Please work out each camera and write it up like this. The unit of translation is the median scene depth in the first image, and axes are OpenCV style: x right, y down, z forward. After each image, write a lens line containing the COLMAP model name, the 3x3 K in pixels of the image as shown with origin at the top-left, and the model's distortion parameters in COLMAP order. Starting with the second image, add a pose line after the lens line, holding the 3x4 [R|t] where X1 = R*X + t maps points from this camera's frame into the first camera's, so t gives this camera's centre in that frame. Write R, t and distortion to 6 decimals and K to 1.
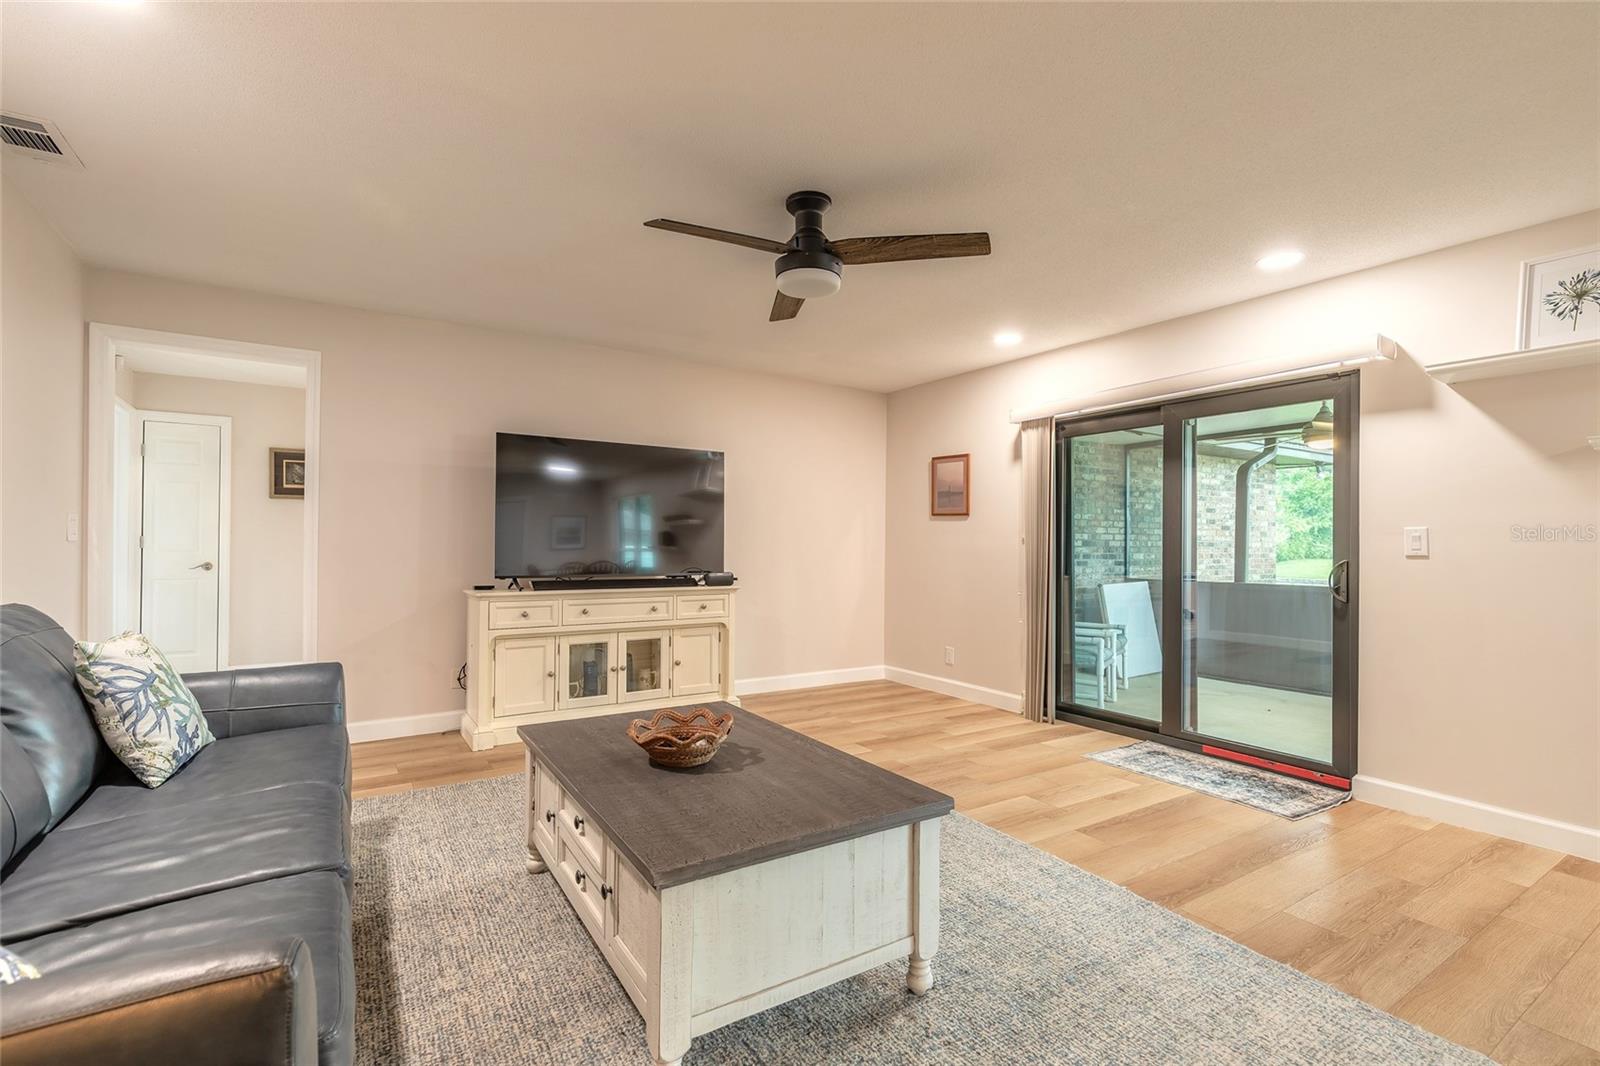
lens RADIAL K [[720.5, 0, 798.8], [0, 720.5, 542.1], [0, 0, 1]] dist [0.007813, -0.002192]
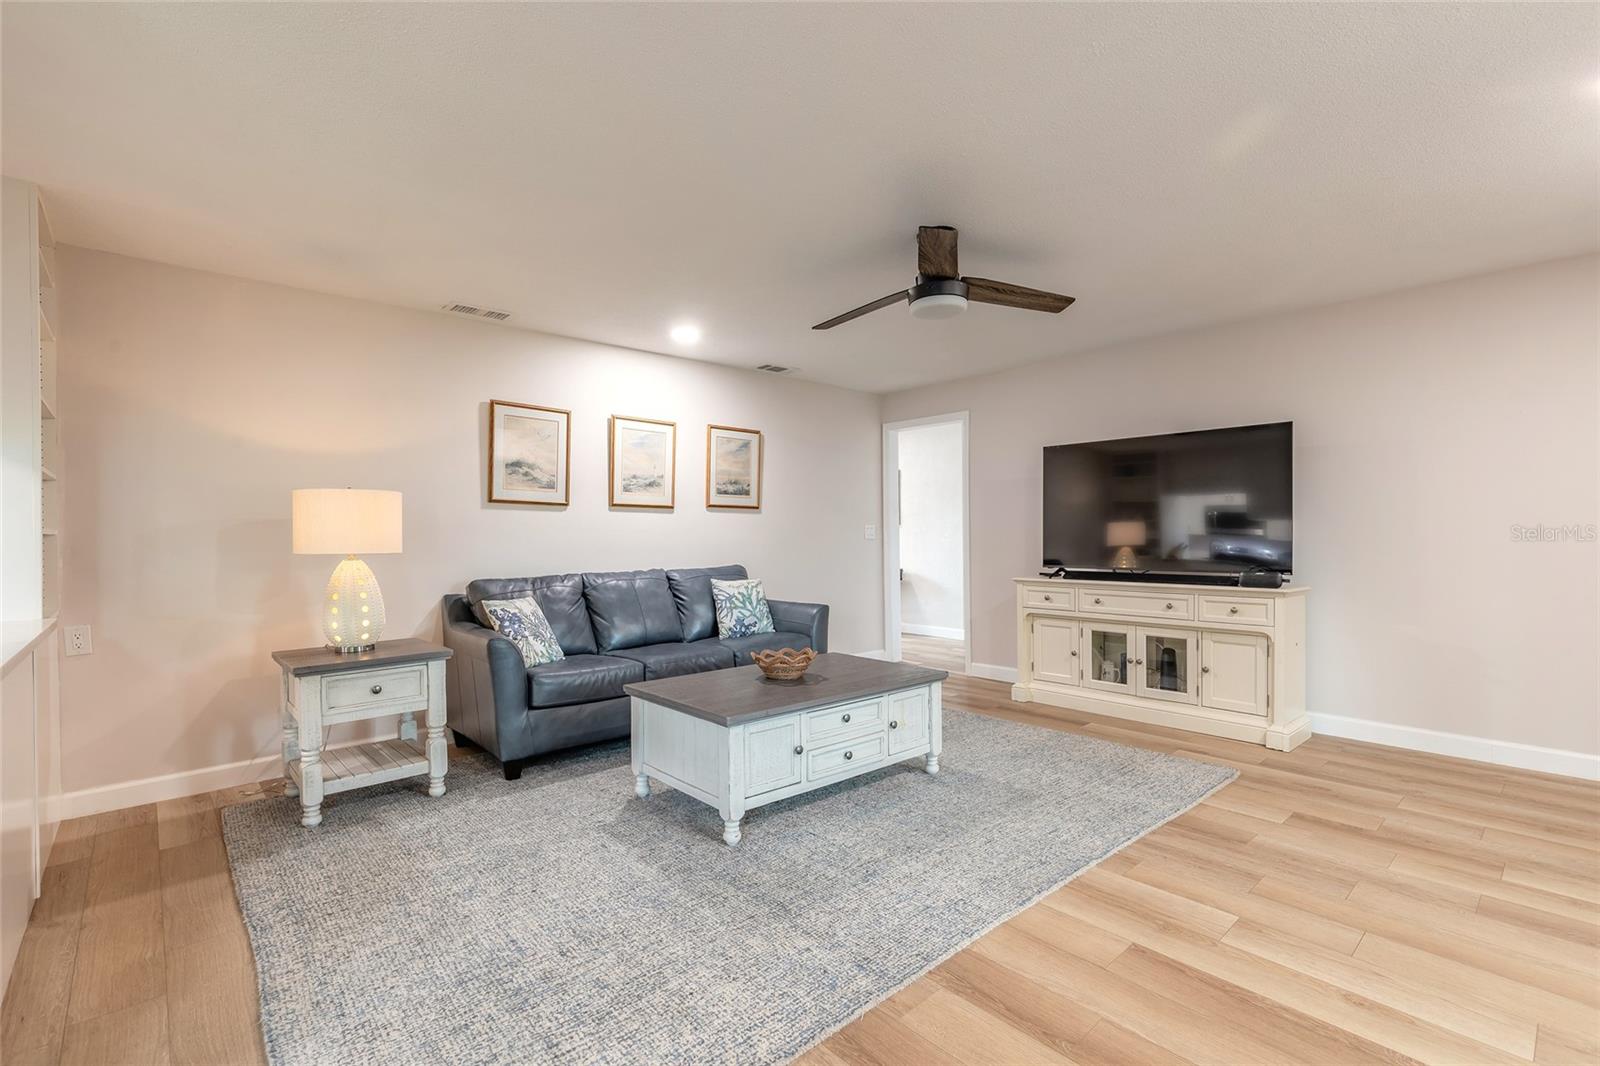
lens RADIAL K [[720.5, 0, 791.1], [0, 720.5, 537.8], [0, 0, 1]] dist [0.007813, -0.002192]
pose [[0.153551, -0.005151, -0.988127, 0.710497], [0.010638, 0.999937, -0.003560, 0.000749], [0.988084, -0.009965, 0.153596, 0.387812]]
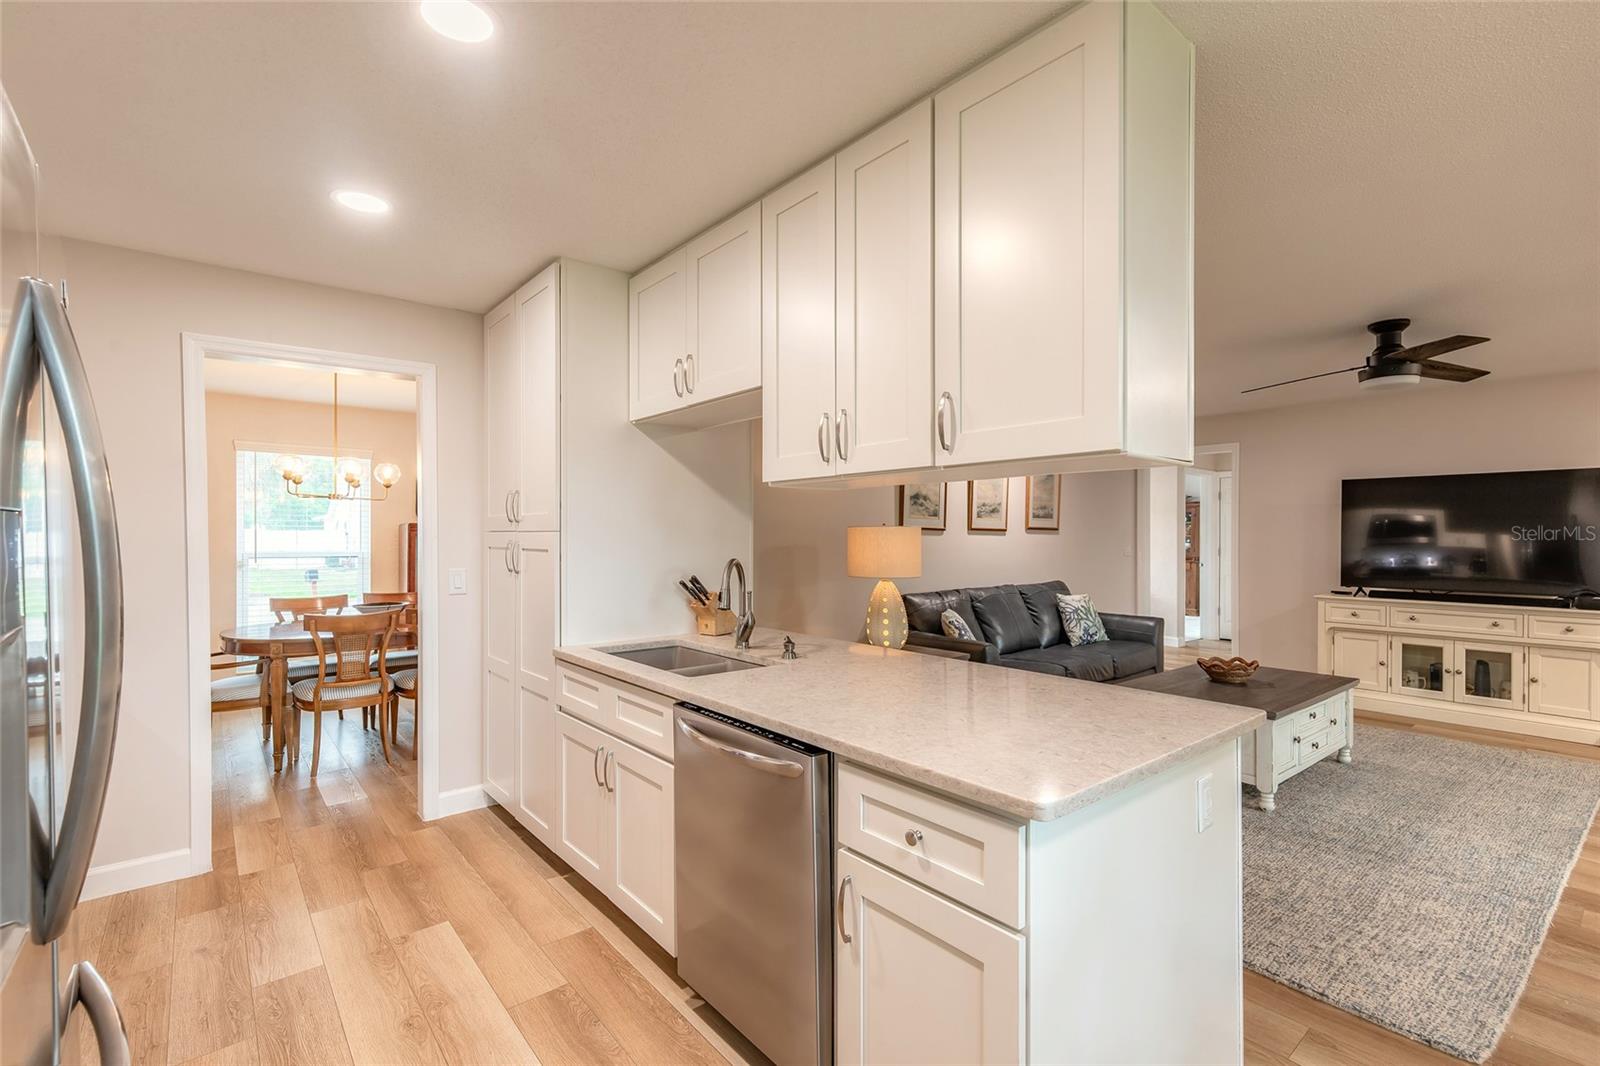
lens RADIAL K [[720.5, 0, 790.7], [0, 720.5, 538.2], [0, 0, 1]] dist [0.007813, -0.002192]
pose [[0.111295, -0.001843, -0.993786, 0.824842], [0.001579, 0.999997, -0.001678, -0.040069], [0.993786, -0.001382, 0.111297, -0.194564]]
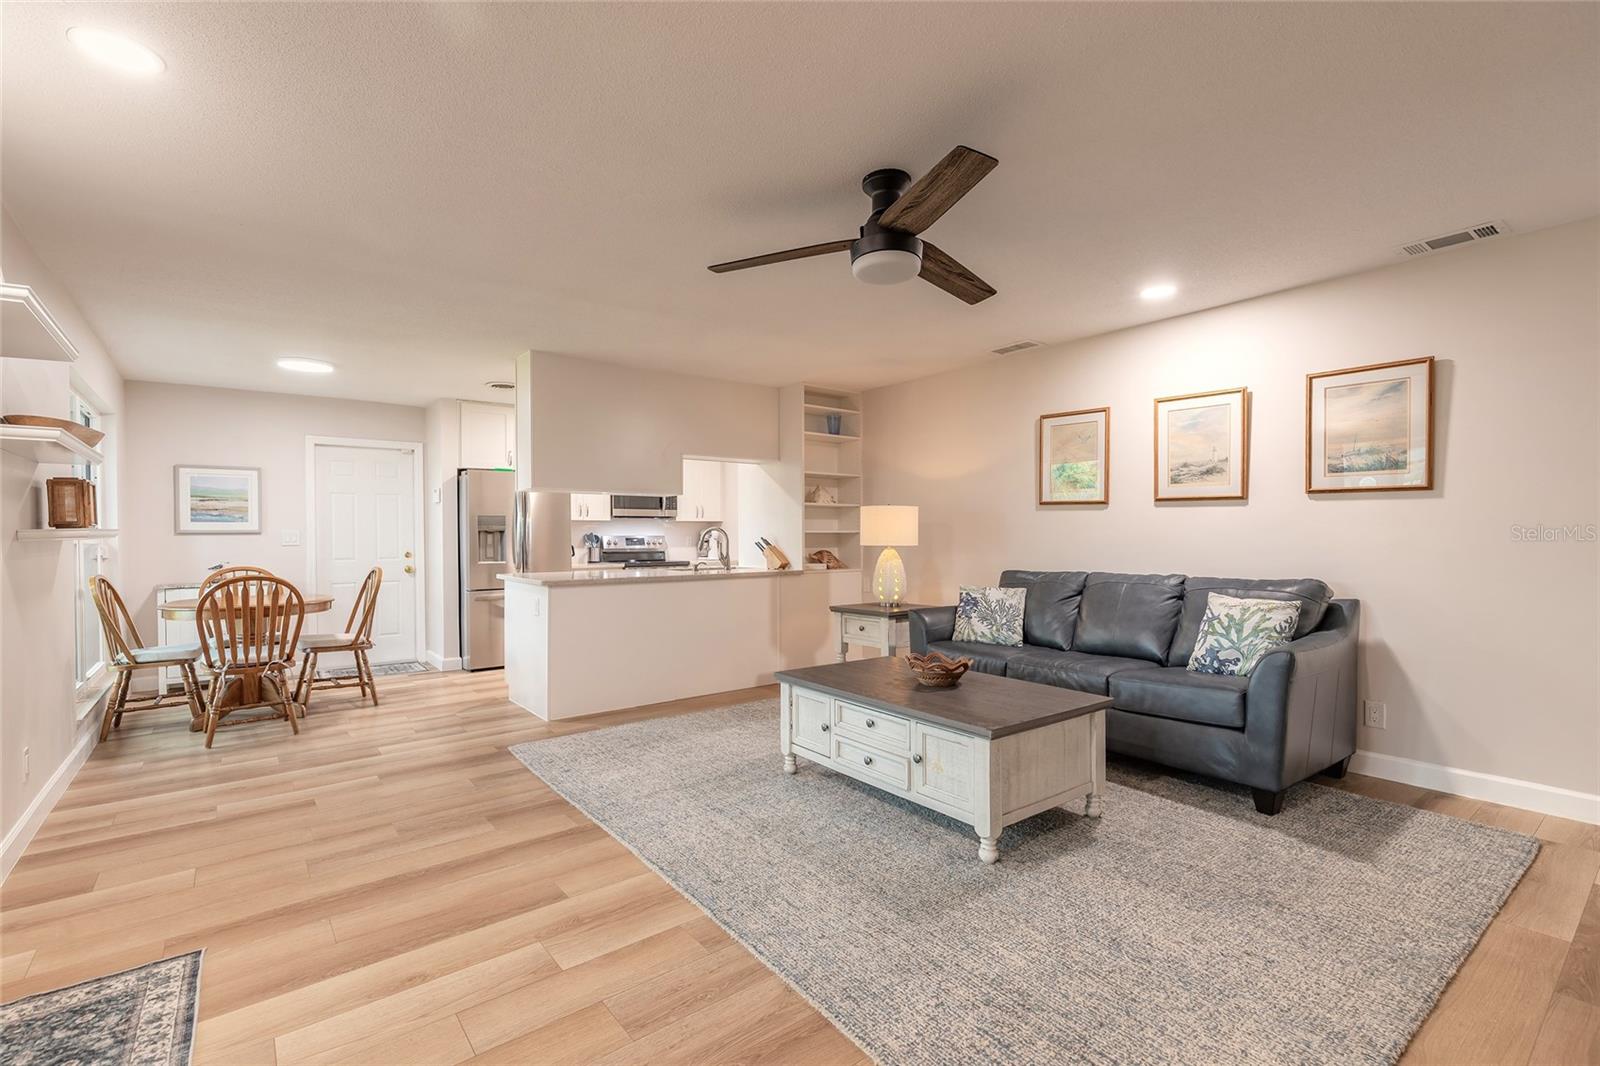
lens RADIAL K [[720.5, 0, 798.8], [0, 720.5, 539.0], [0, 0, 1]] dist [0.007813, -0.002192]
pose [[-0.995991, -0.002558, -0.089421, 0.136154], [-0.002879, 0.999990, 0.003468, -0.005197], [0.089412, 0.003711, -0.995988, 1.259763]]
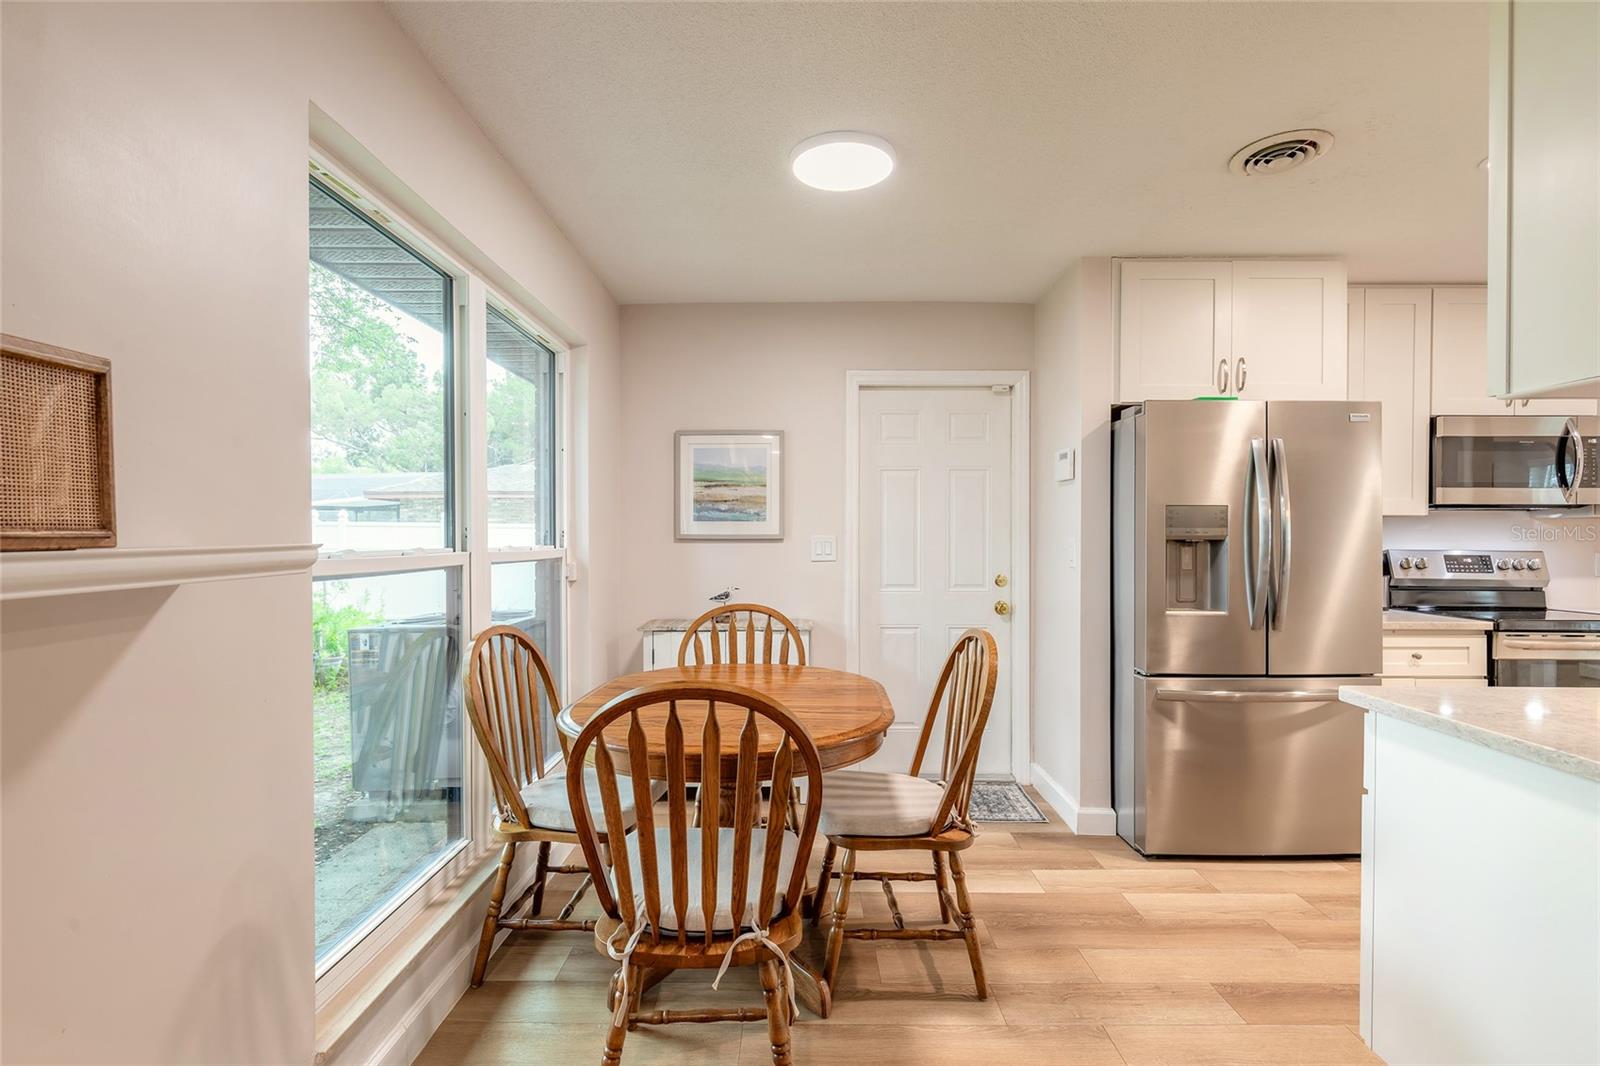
lens RADIAL K [[764.4, 0, 800.2], [0, 764.4, 534.5], [0, 0, 1]] dist [0.000480, -0.000944]
pose [[-0.834419, -0.011122, 0.551018, 0.568913], [-0.011345, 0.999931, 0.003004, -0.018413], [-0.551013, -0.003745, -0.834488, 0.453110]]
